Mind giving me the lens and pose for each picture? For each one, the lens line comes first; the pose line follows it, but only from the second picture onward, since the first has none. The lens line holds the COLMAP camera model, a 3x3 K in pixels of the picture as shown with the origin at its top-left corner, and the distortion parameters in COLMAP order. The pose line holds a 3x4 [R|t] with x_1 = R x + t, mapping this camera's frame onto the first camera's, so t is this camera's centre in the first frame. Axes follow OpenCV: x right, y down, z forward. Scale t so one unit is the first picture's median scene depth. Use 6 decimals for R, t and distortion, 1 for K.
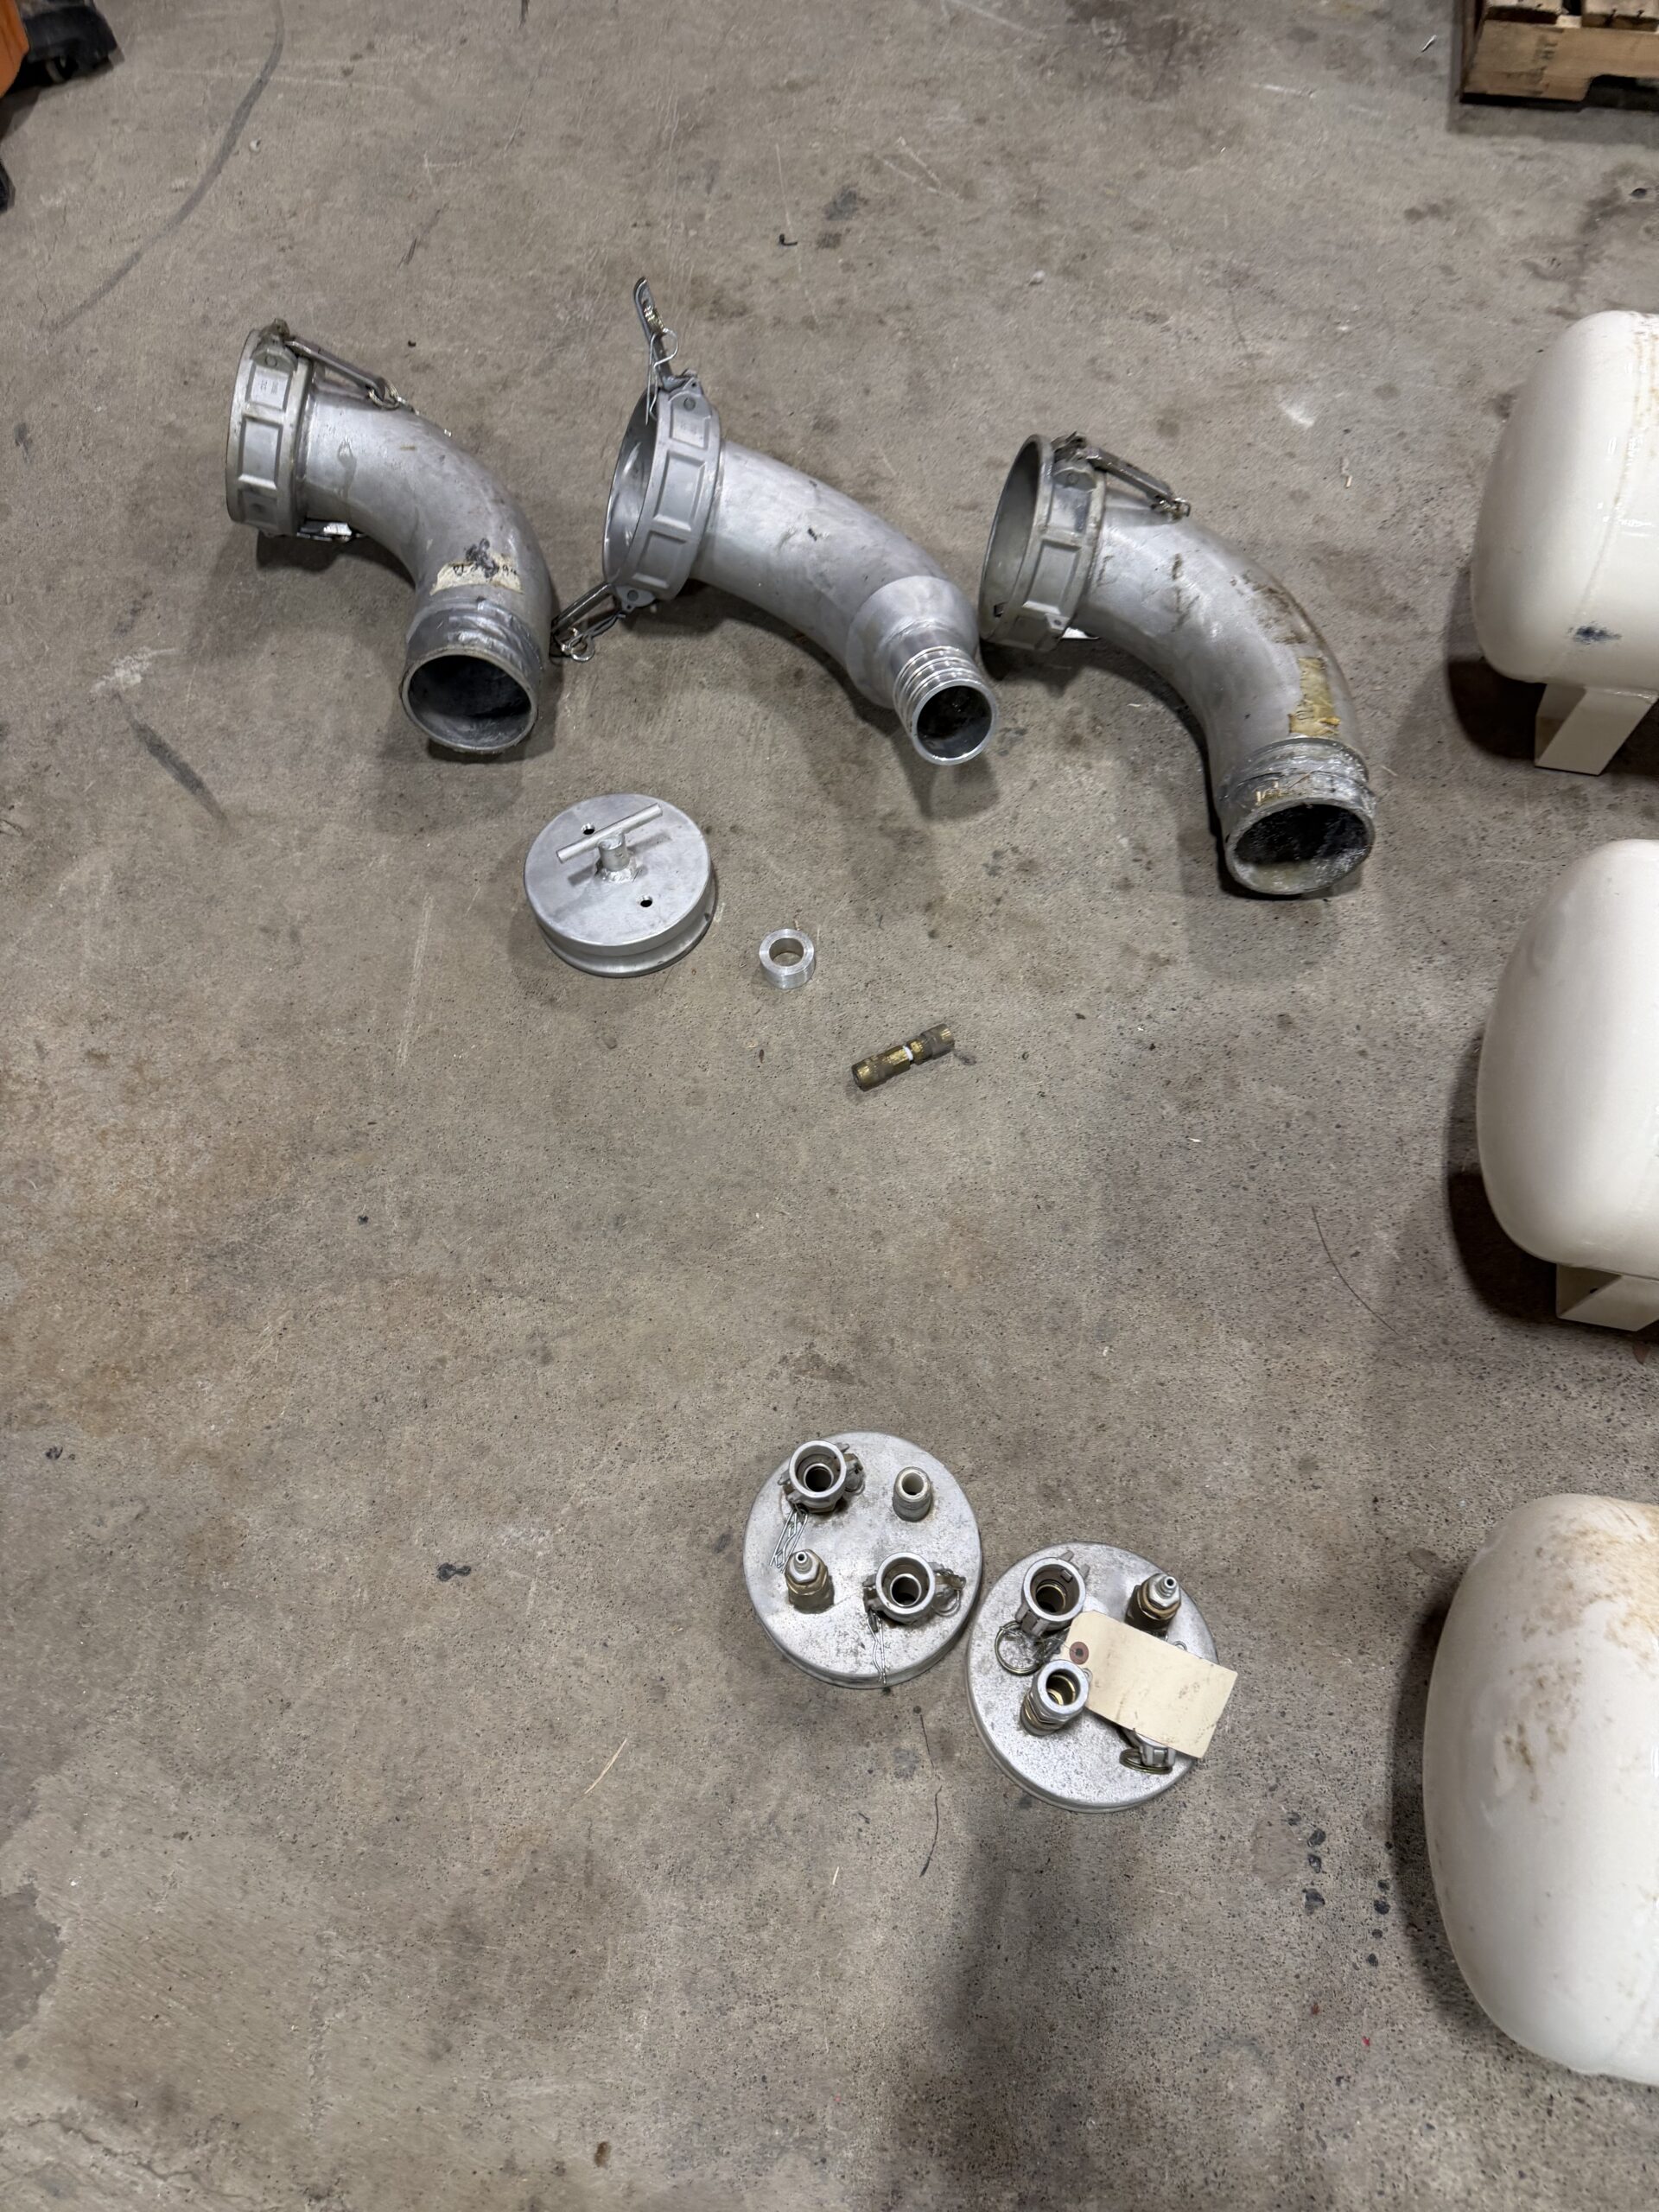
lens RADIAL K [[1541.8, 0, 954.5], [0, 1541.8, 1120.7], [0, 0, 1]] dist [0.045539, -0.041713]
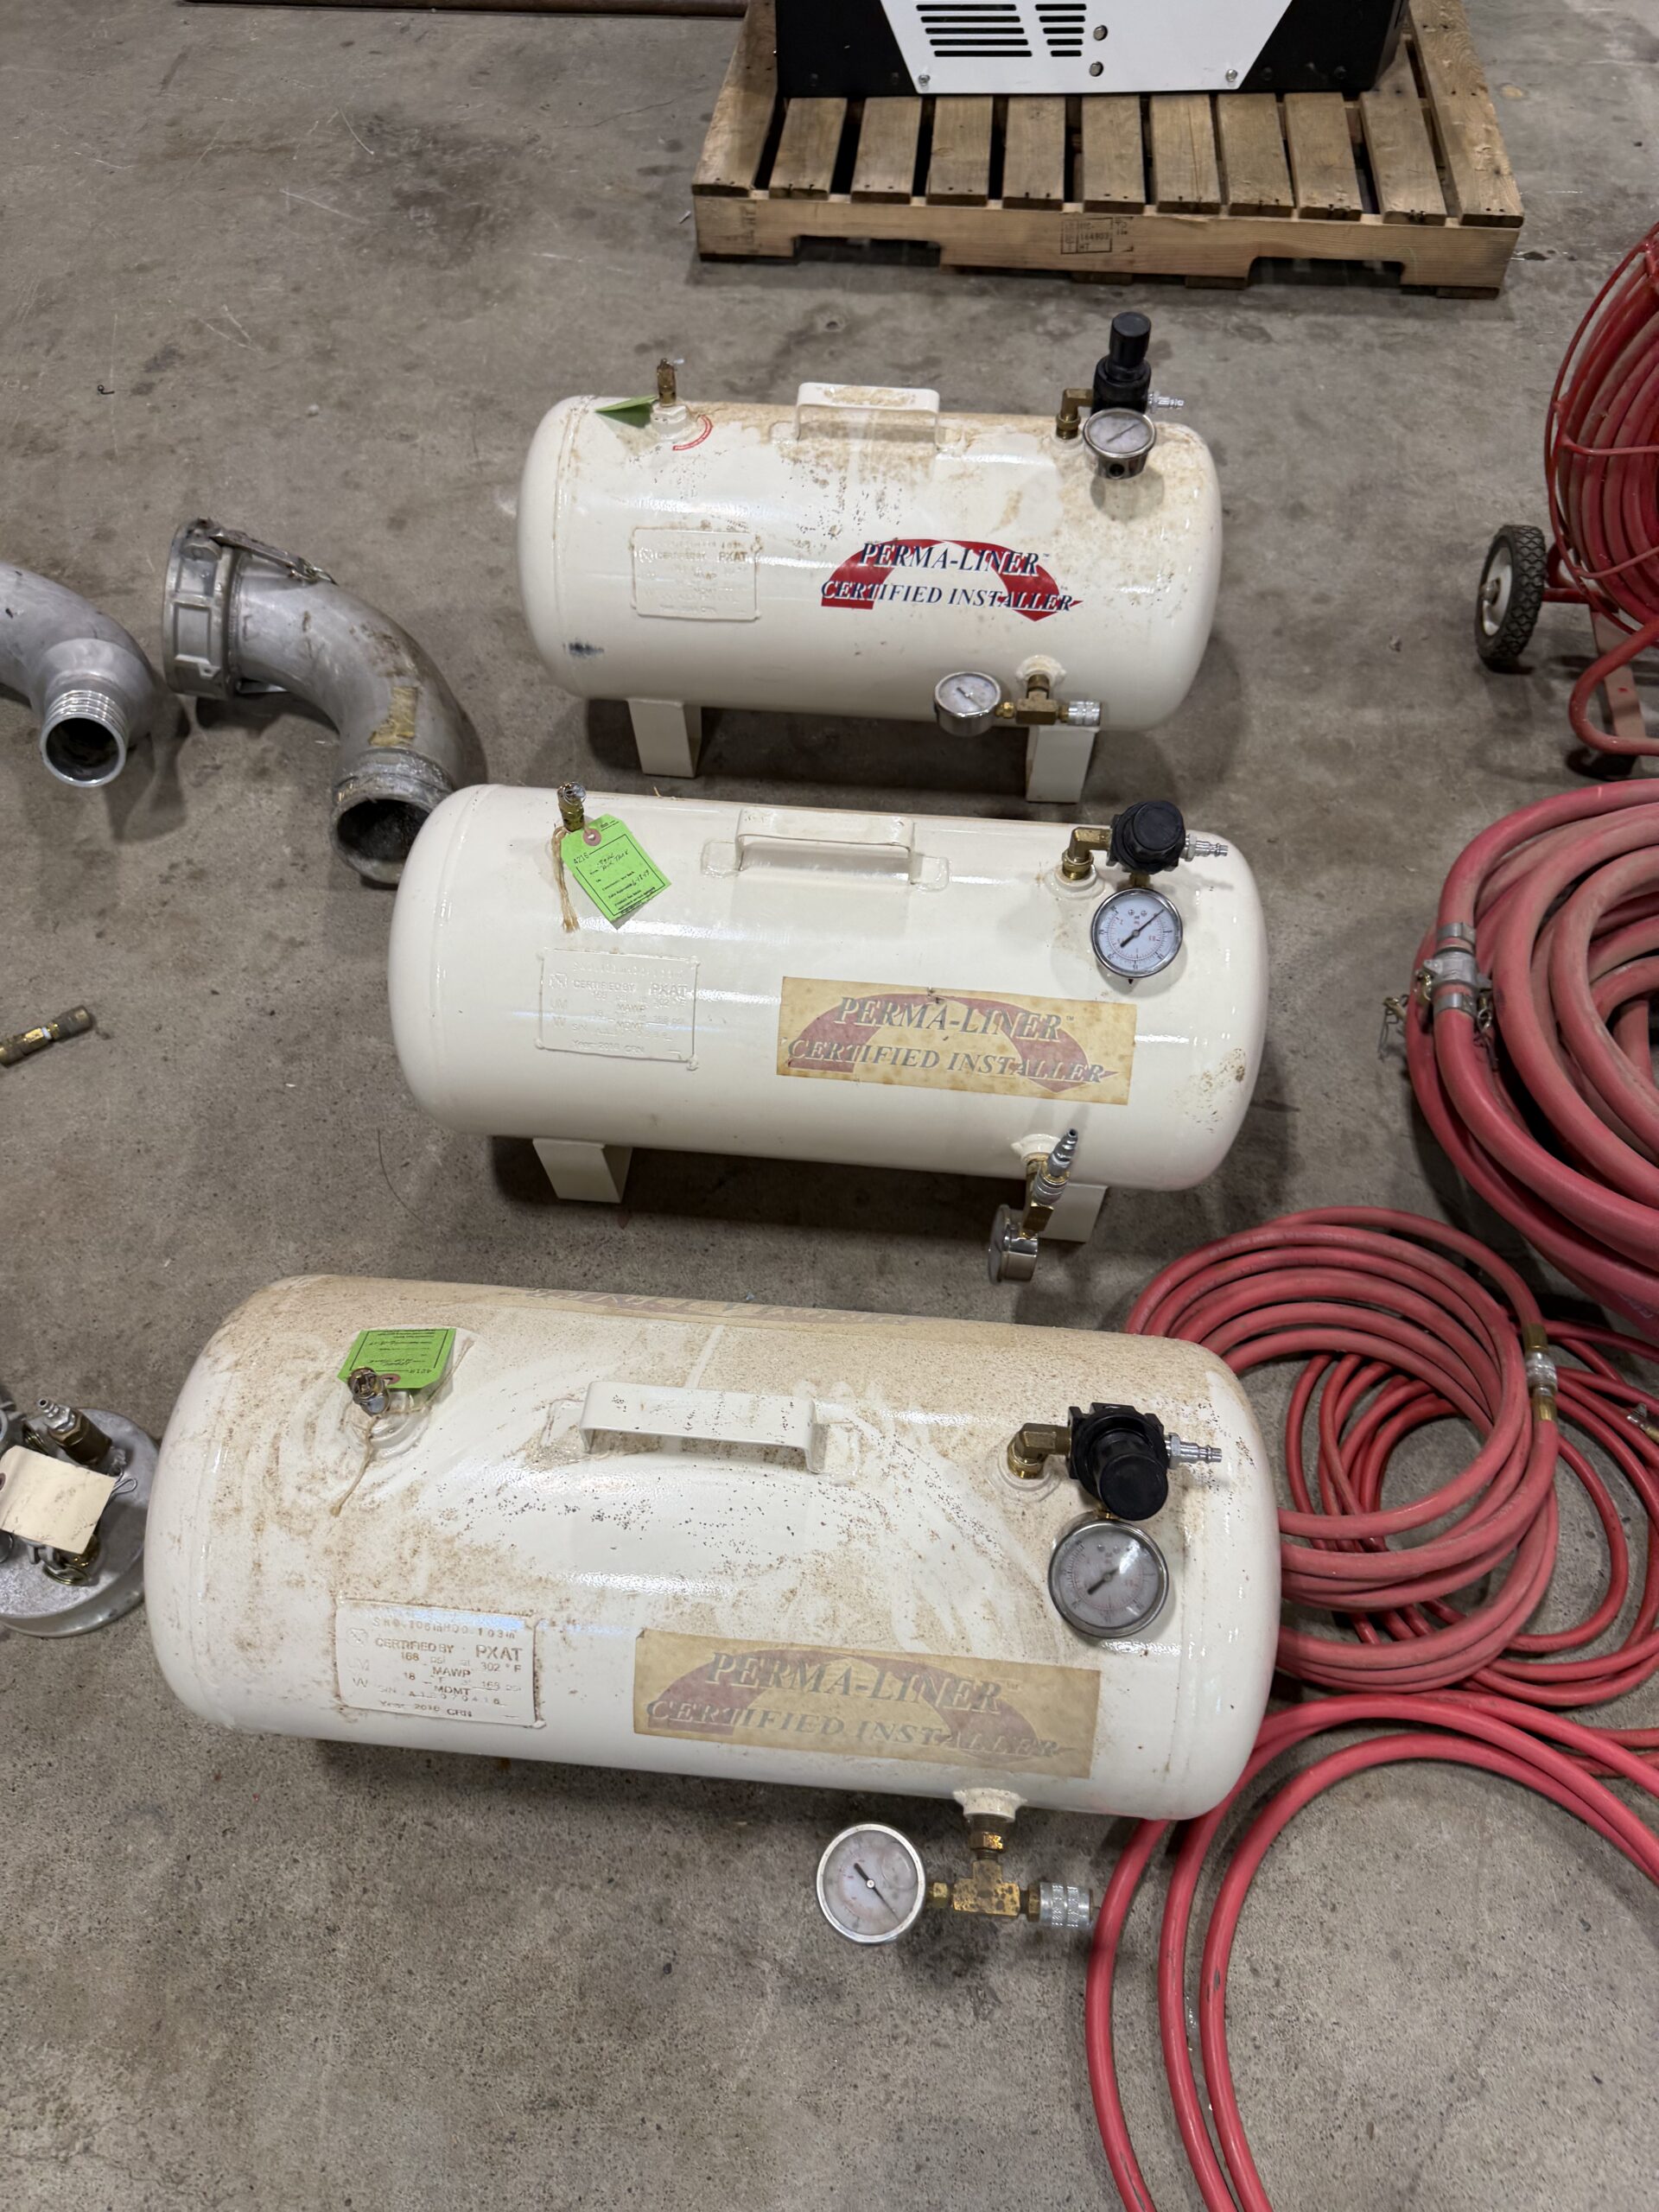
lens RADIAL K [[1541.8, 0, 912.5], [0, 1541.8, 1067.2], [0, 0, 1]] dist [0.045539, -0.041713]
pose [[0.994887, -0.074334, 0.068362, 0.490300], [0.081862, 0.990001, -0.114876, 0.155218], [-0.059139, 0.119885, 0.991025, -0.169035]]
